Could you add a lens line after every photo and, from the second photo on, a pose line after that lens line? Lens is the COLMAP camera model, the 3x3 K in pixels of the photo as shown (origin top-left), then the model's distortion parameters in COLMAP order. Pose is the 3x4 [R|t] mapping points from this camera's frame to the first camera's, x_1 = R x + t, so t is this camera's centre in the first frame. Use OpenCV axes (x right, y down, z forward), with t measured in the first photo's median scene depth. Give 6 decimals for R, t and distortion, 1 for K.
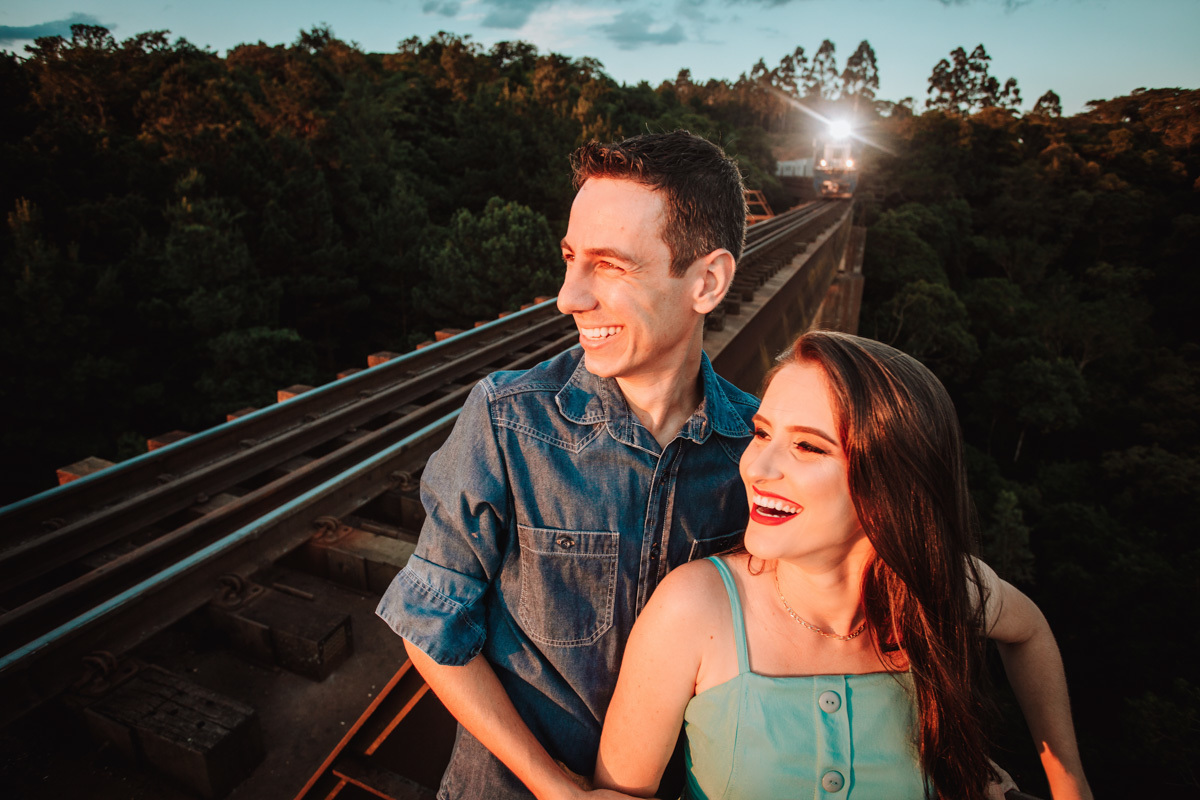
lens RADIAL K [[691.4, 0, 603.0], [0, 691.4, 401.7], [0, 0, 1]] dist [-0.056817, 0.039734]
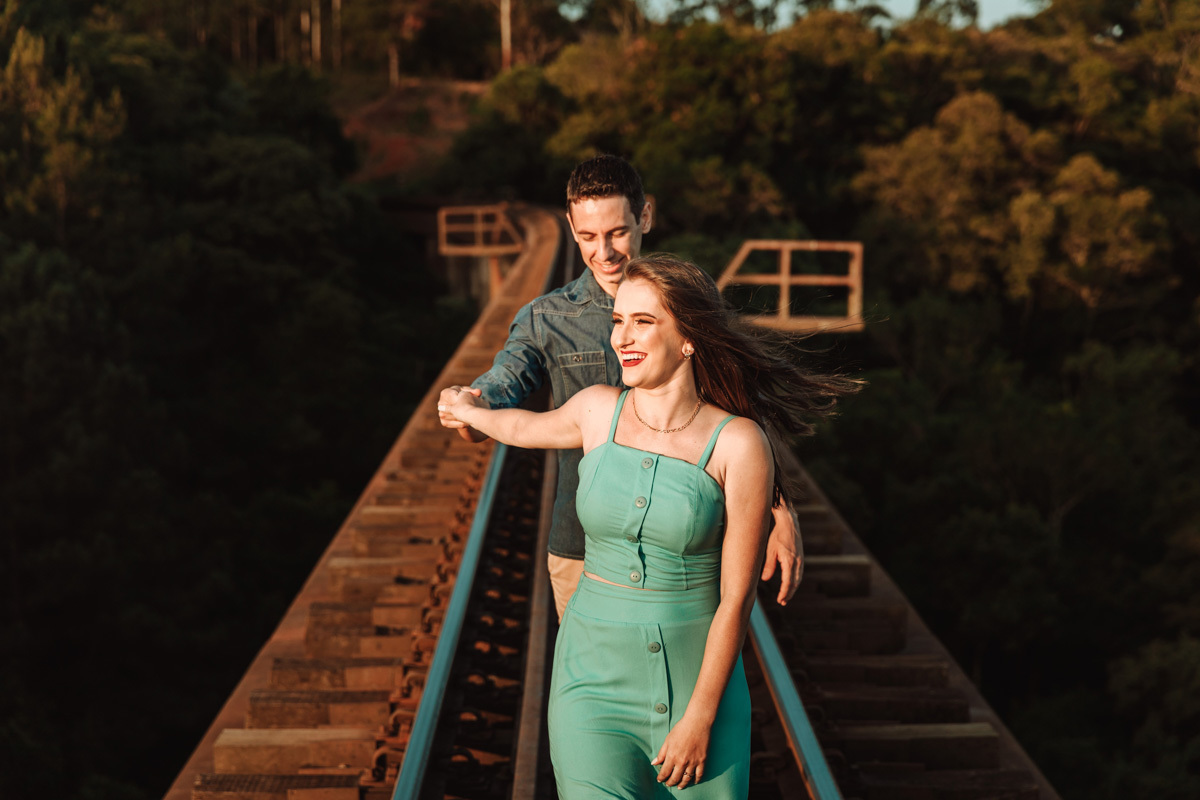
lens RADIAL K [[2337.6, 0, 600.0], [0, 2337.6, 400.0], [0, 0, 1]] dist [-0.010941, 0.337250]
pose [[0.925685, -0.055316, 0.374230, -0.142427], [0.137510, 0.970783, -0.196648, 0.084638], [-0.352419, 0.233495, 0.906246, -0.266242]]
